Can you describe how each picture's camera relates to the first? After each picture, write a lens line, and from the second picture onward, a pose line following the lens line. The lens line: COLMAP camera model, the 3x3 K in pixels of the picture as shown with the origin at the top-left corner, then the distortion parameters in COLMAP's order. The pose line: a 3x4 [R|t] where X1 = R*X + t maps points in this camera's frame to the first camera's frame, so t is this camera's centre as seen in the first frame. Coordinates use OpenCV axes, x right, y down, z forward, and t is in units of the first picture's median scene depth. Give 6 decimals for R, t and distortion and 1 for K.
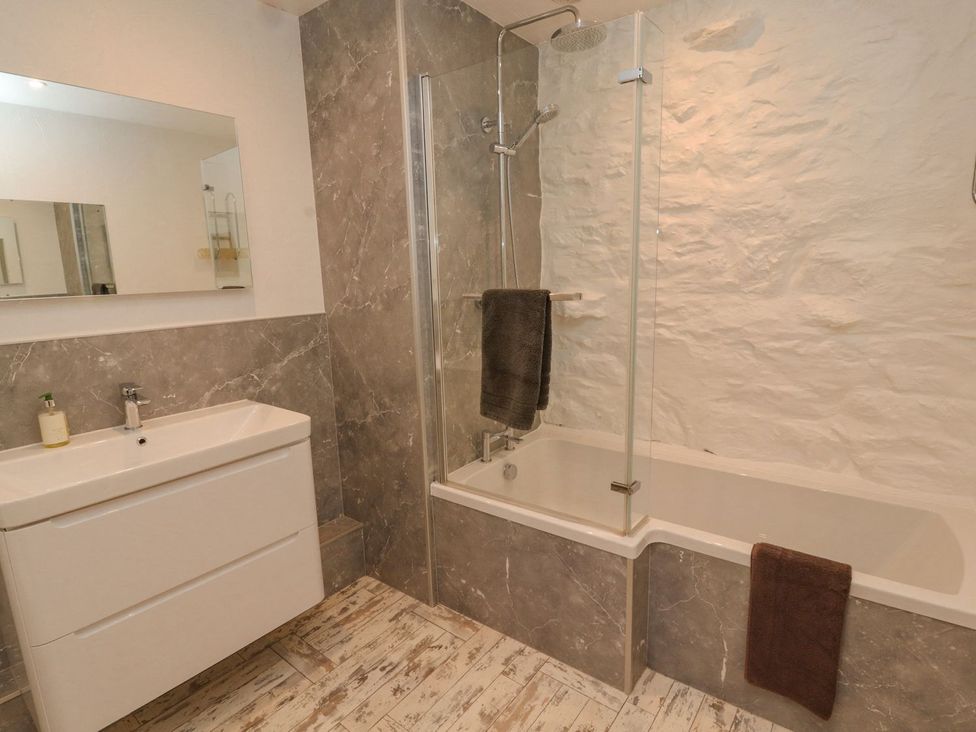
lens RADIAL K [[514.5, 0, 493.1], [0, 514.5, 361.6], [0, 0, 1]] dist [0.001164, -0.016484]
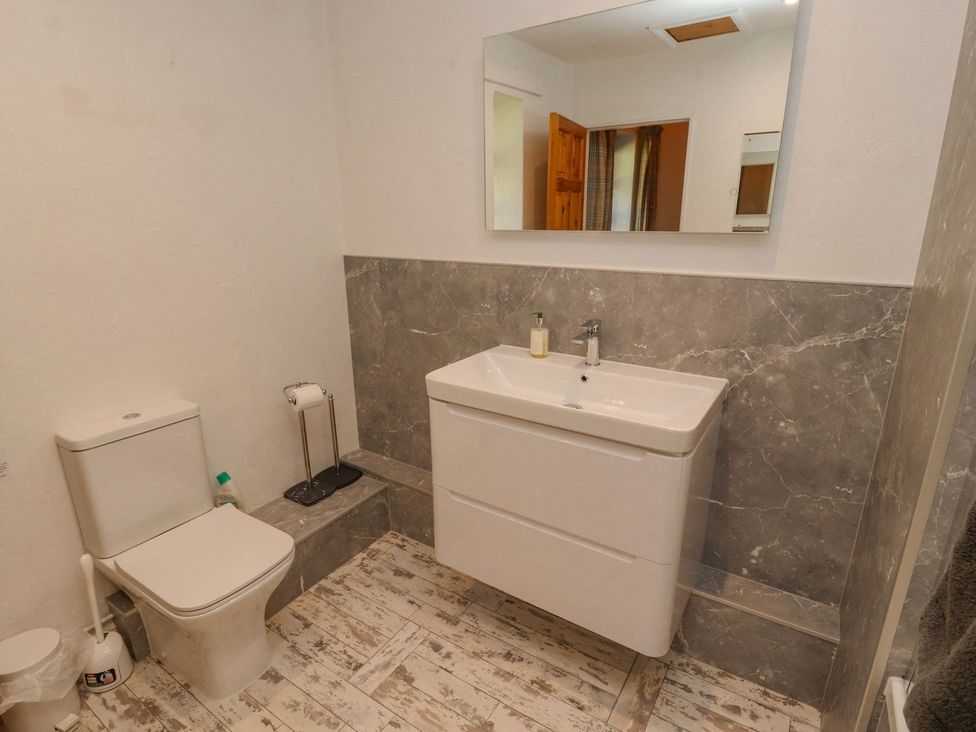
lens RADIAL K [[514.5, 0, 493.1], [0, 514.5, 361.6], [0, 0, 1]] dist [0.001164, -0.016484]
pose [[0.073974, 0.300845, -0.950800, 0.239895], [-0.167354, 0.943636, 0.285558, -0.124475], [0.983118, 0.137996, 0.120153, 0.620040]]
